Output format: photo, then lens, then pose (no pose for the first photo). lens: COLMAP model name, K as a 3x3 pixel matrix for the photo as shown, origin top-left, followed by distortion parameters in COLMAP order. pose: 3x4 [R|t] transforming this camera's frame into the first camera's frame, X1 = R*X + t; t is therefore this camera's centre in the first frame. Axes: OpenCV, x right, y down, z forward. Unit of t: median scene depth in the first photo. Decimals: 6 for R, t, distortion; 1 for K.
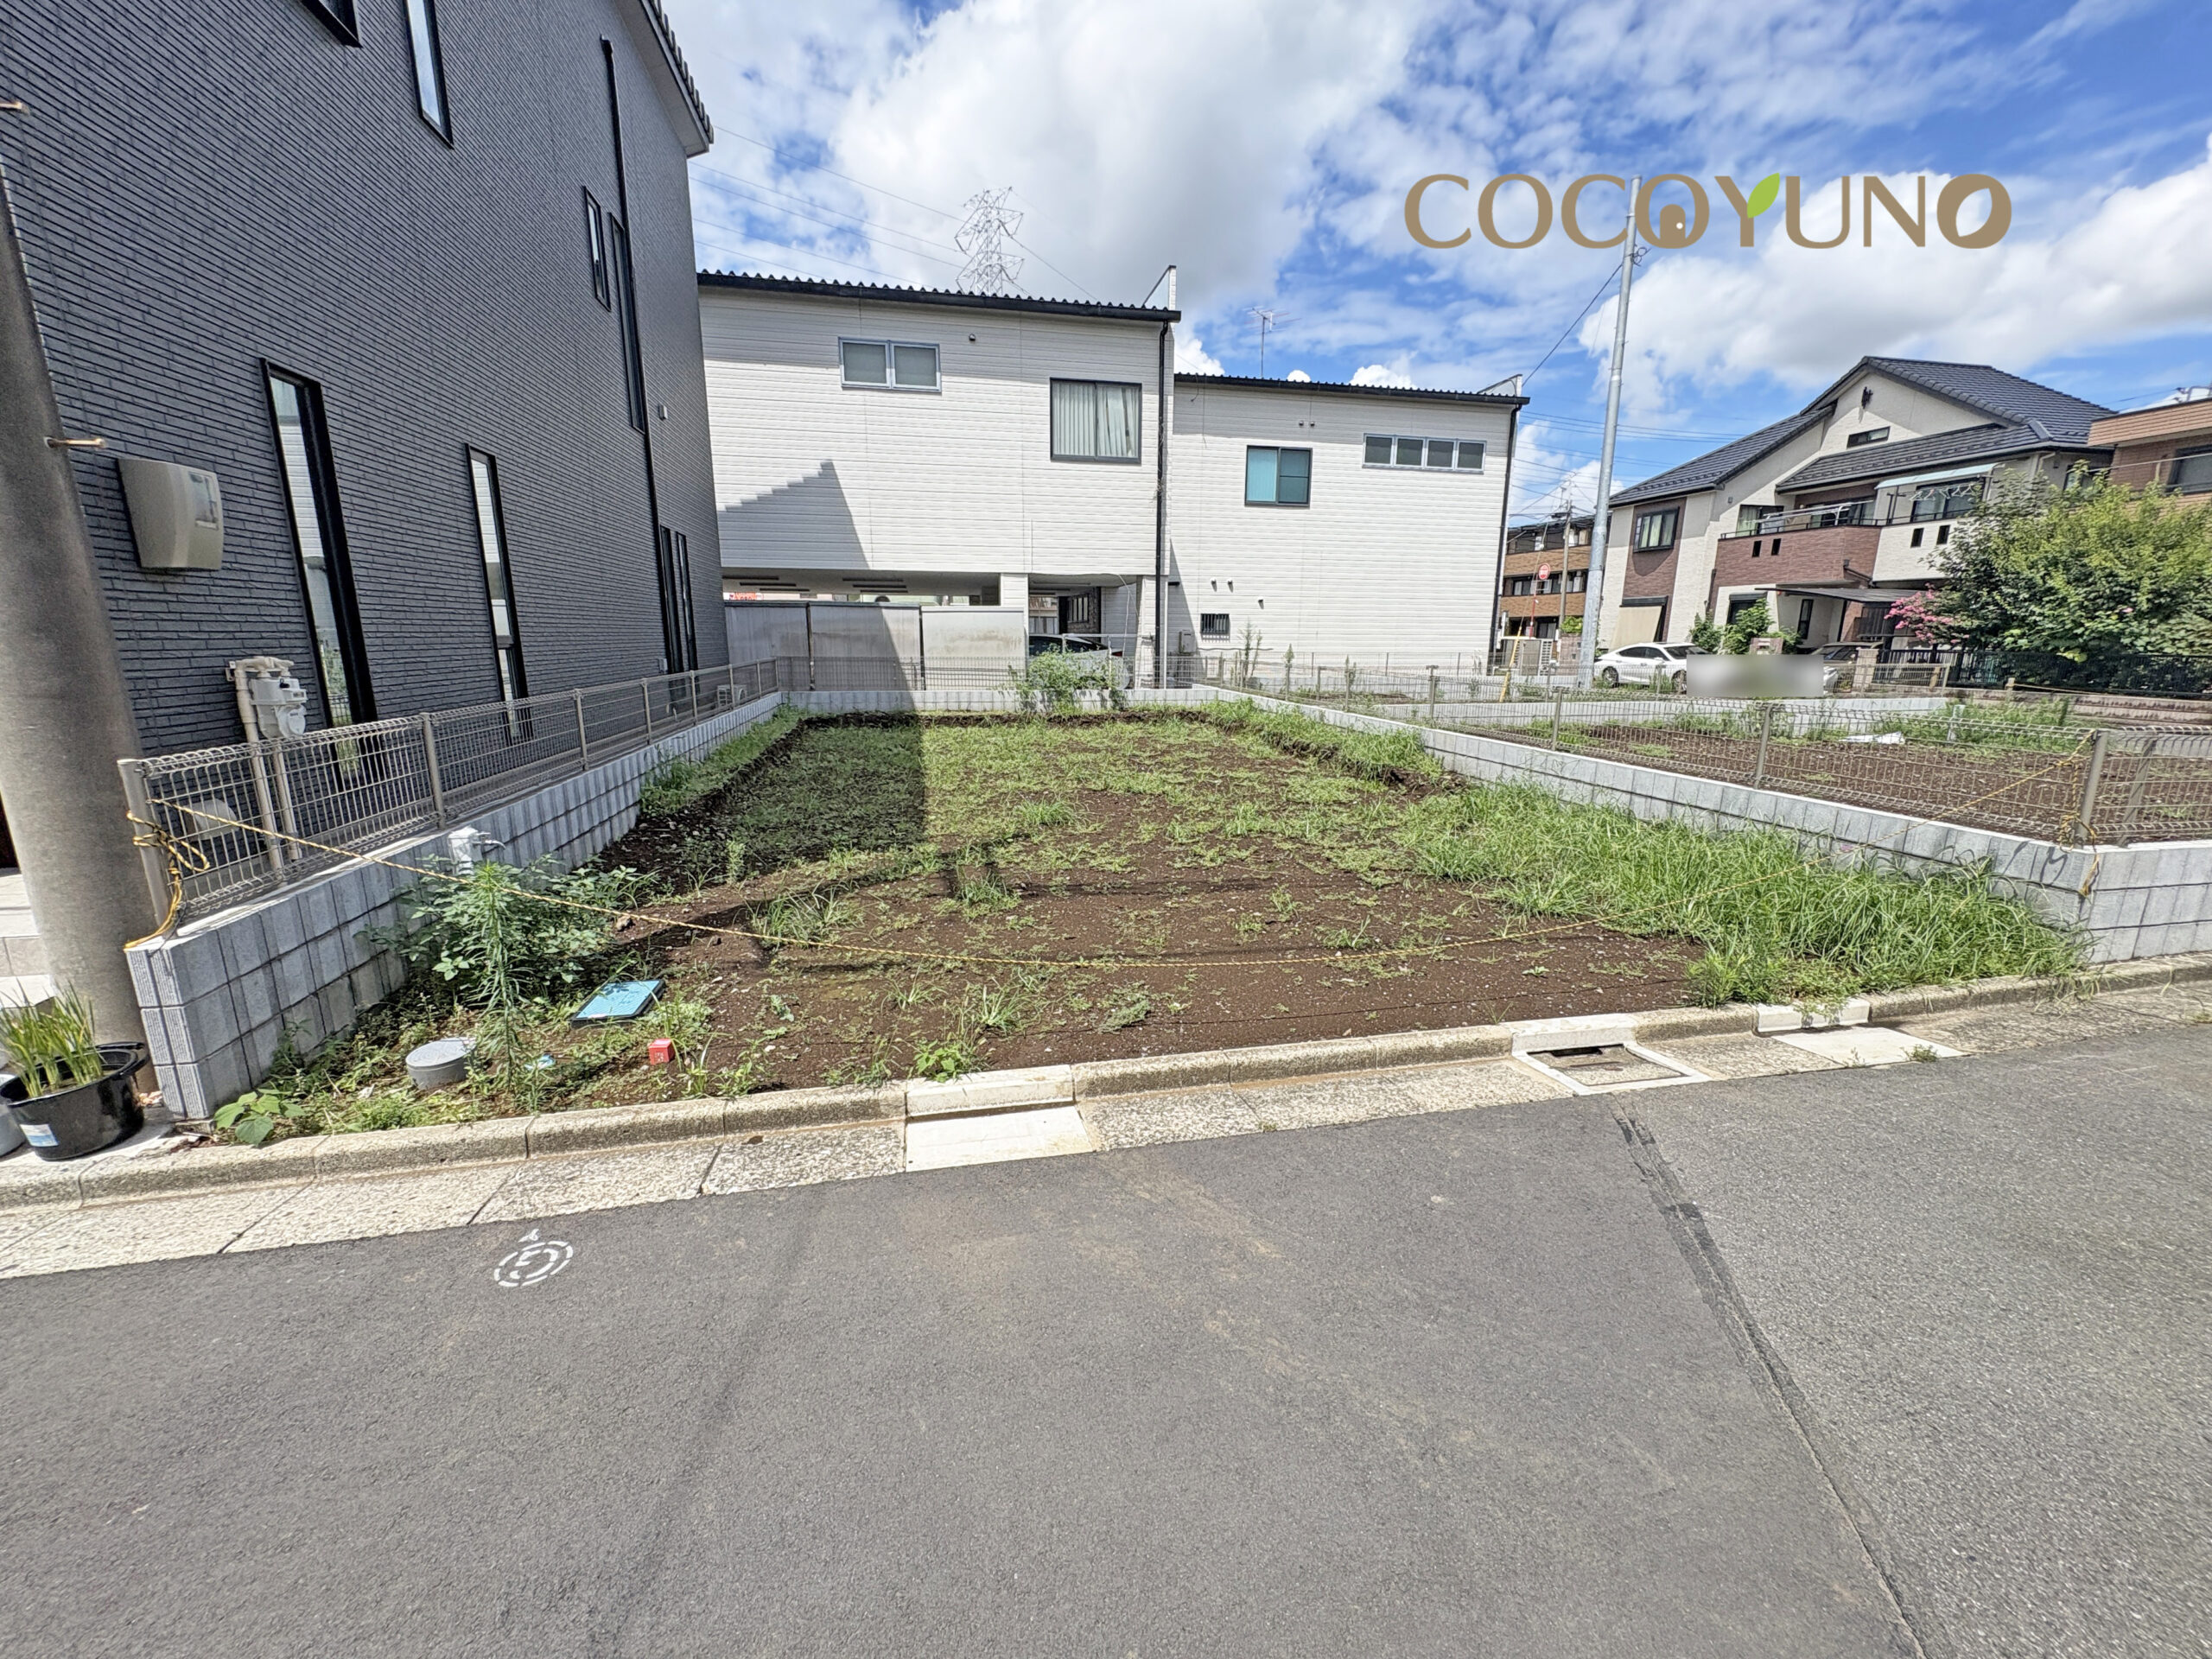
lens RADIAL K [[881.1, 0, 1105.9], [0, 881.1, 828.7], [0, 0, 1]] dist [0.000621, 0.000085]
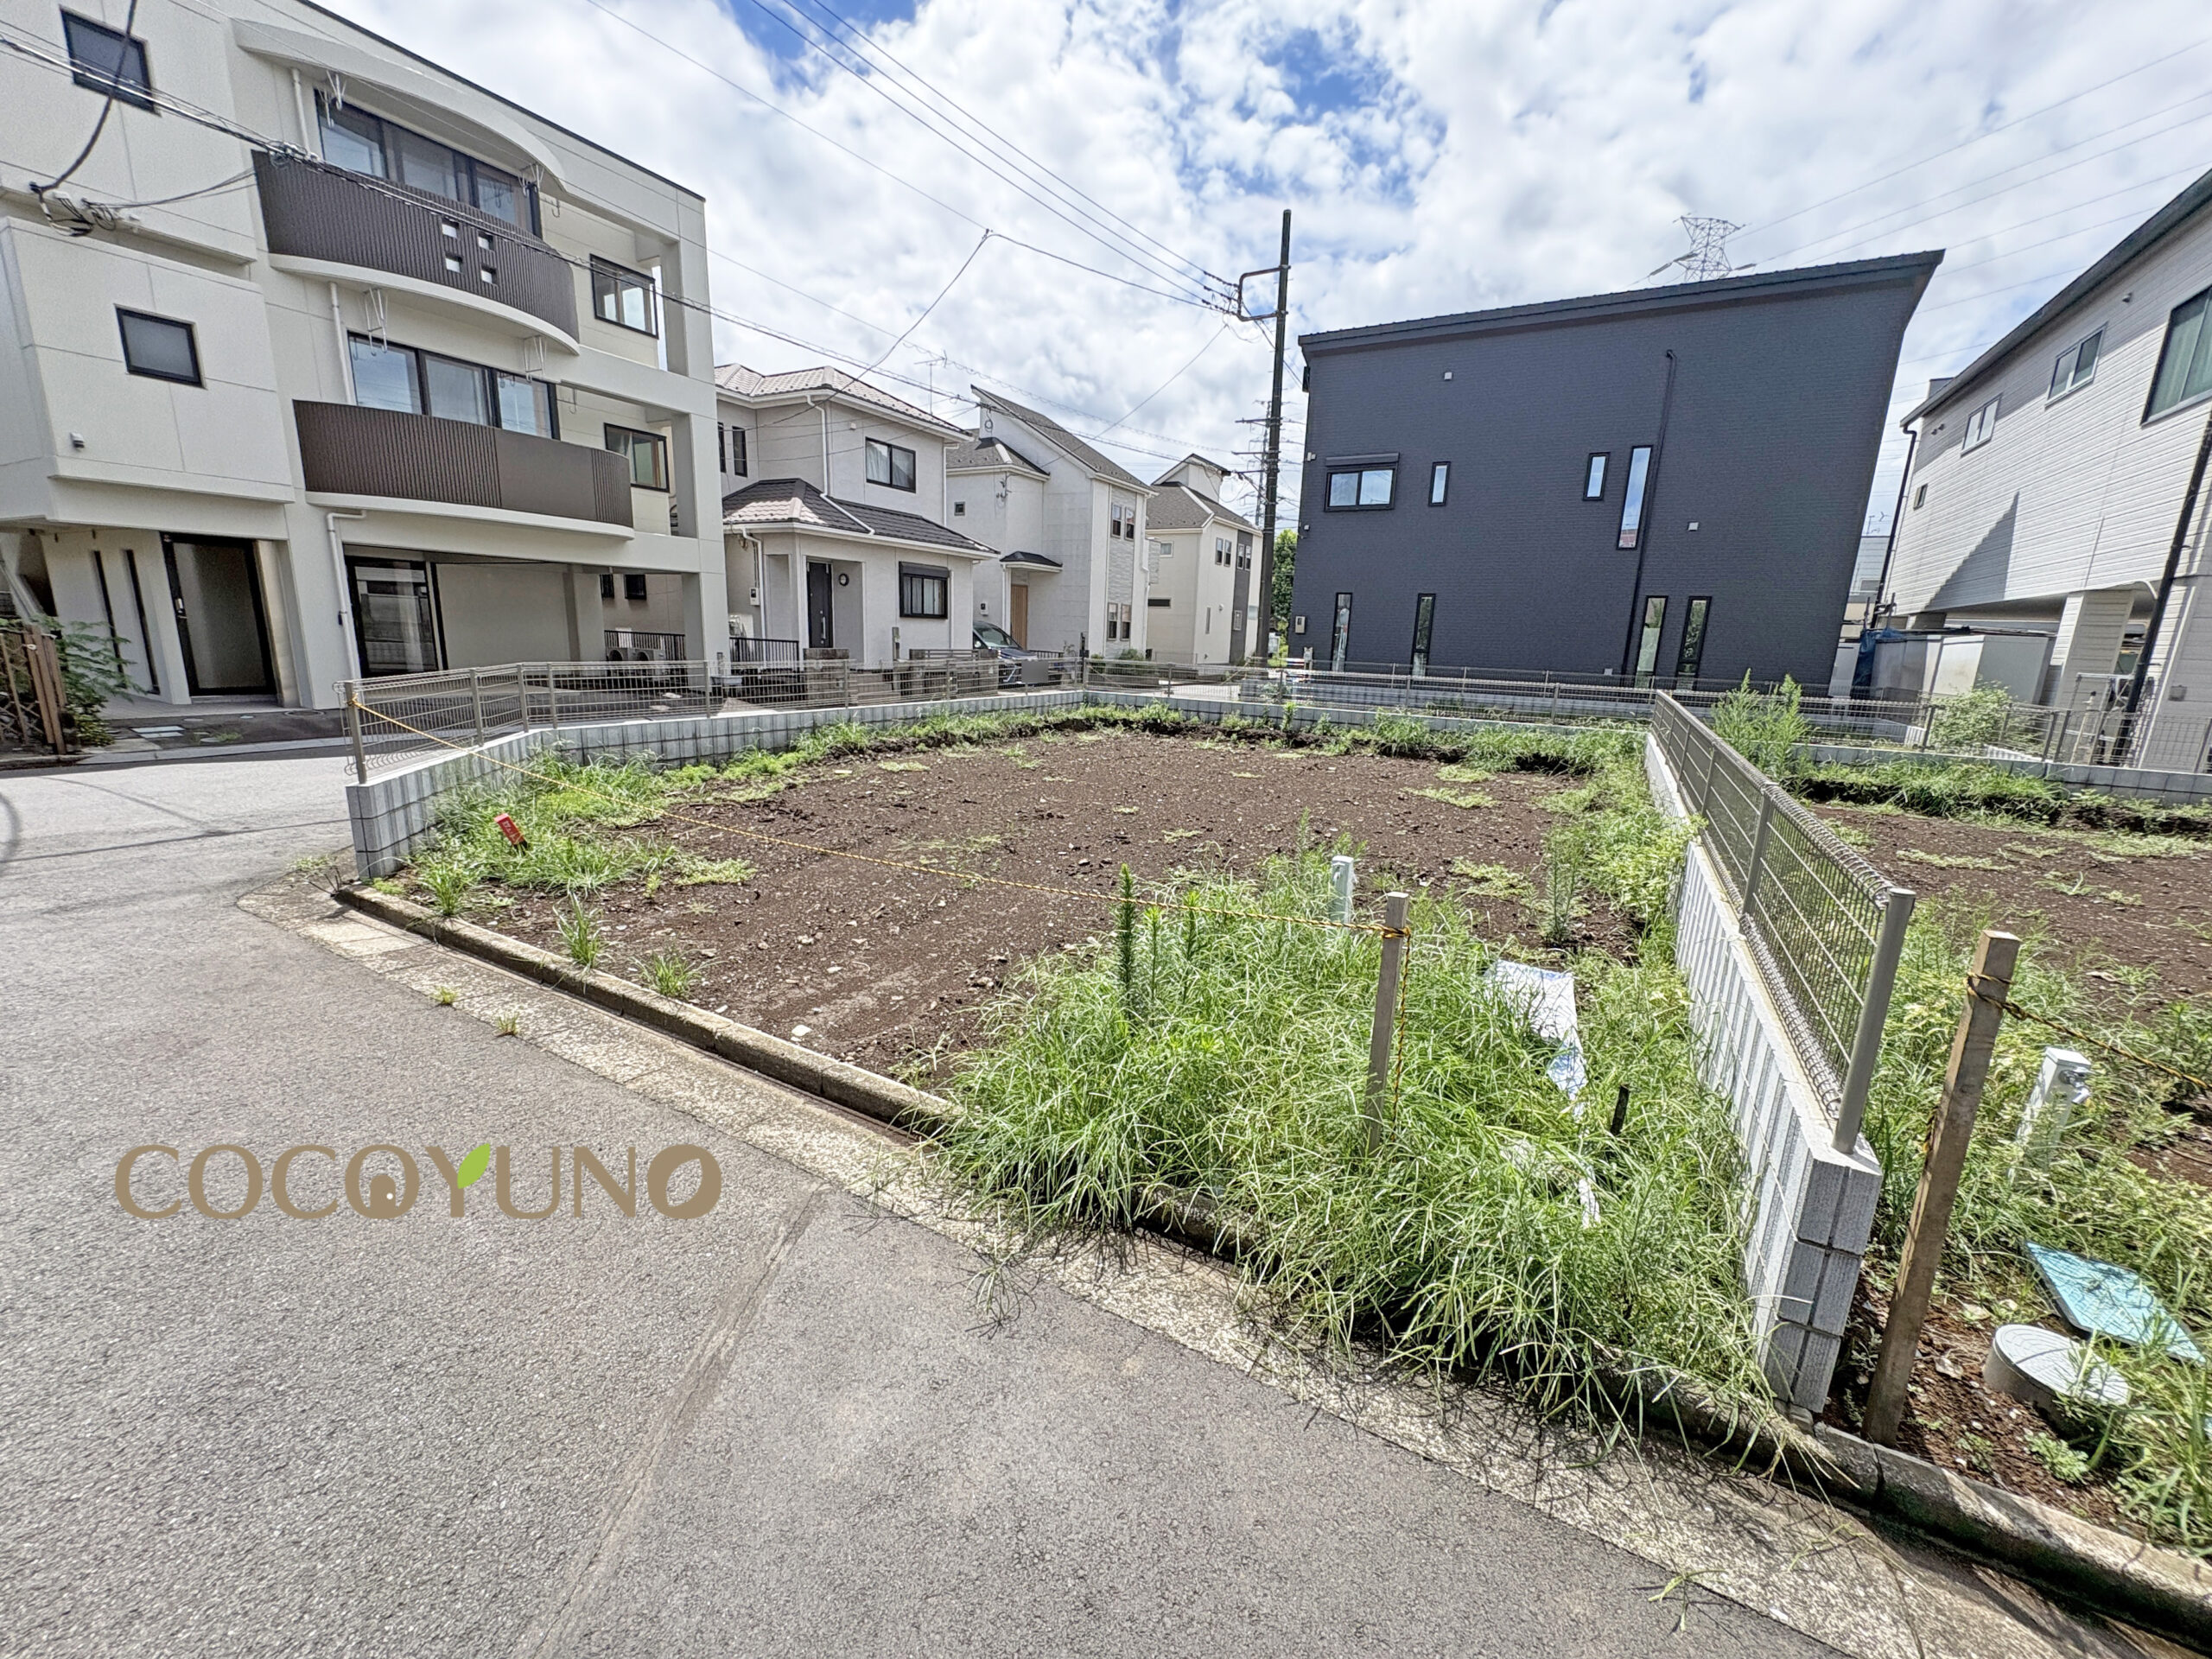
lens RADIAL K [[881.1, 0, 1106.1], [0, 881.1, 828.9], [0, 0, 1]] dist [0.000621, 0.000085]
pose [[-0.661918, 0.132384, -0.737793, 1.089293], [-0.201572, 0.916587, 0.345307, -0.210106], [0.721965, 0.377284, -0.580021, 0.973660]]
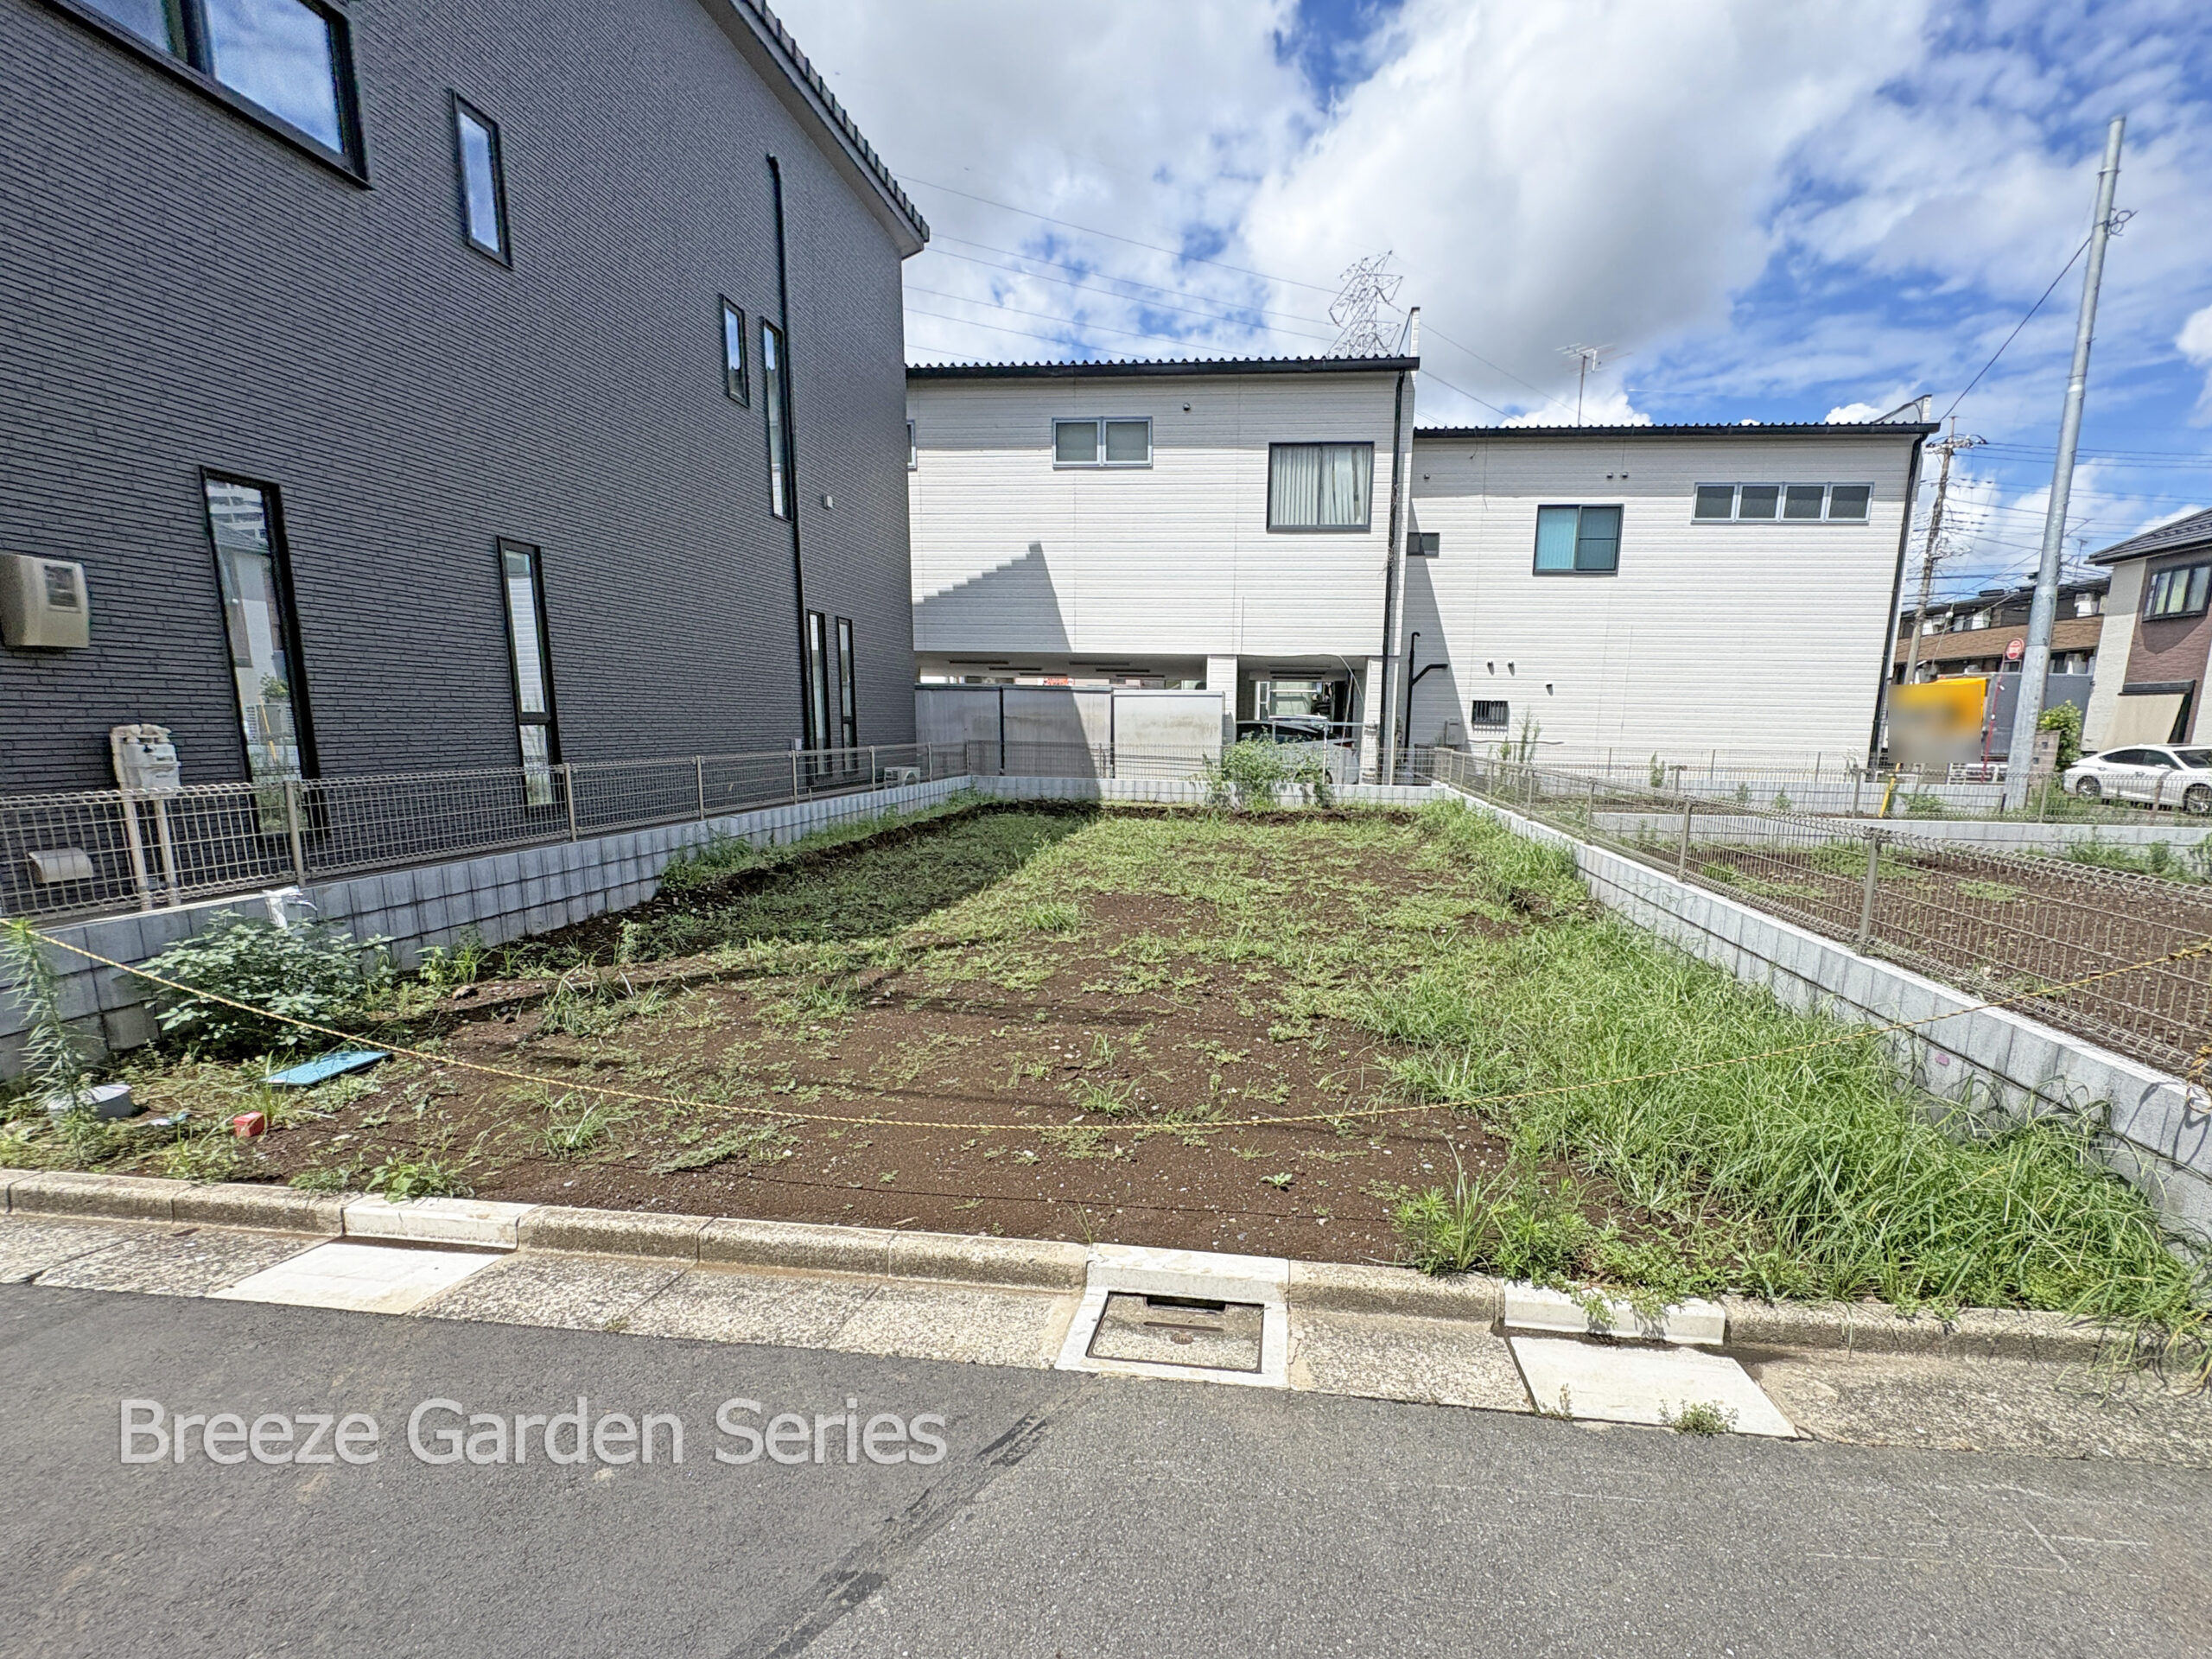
lens RADIAL K [[946.4, 0, 1187.9], [0, 946.4, 892.2], [0, 0, 1]] dist [0.000690, 0.000108]
pose [[0.953681, 0.064855, -0.293746, 0.178612], [-0.076735, 0.996627, -0.029089, -0.012766], [0.290869, 0.050282, 0.955441, 0.063129]]
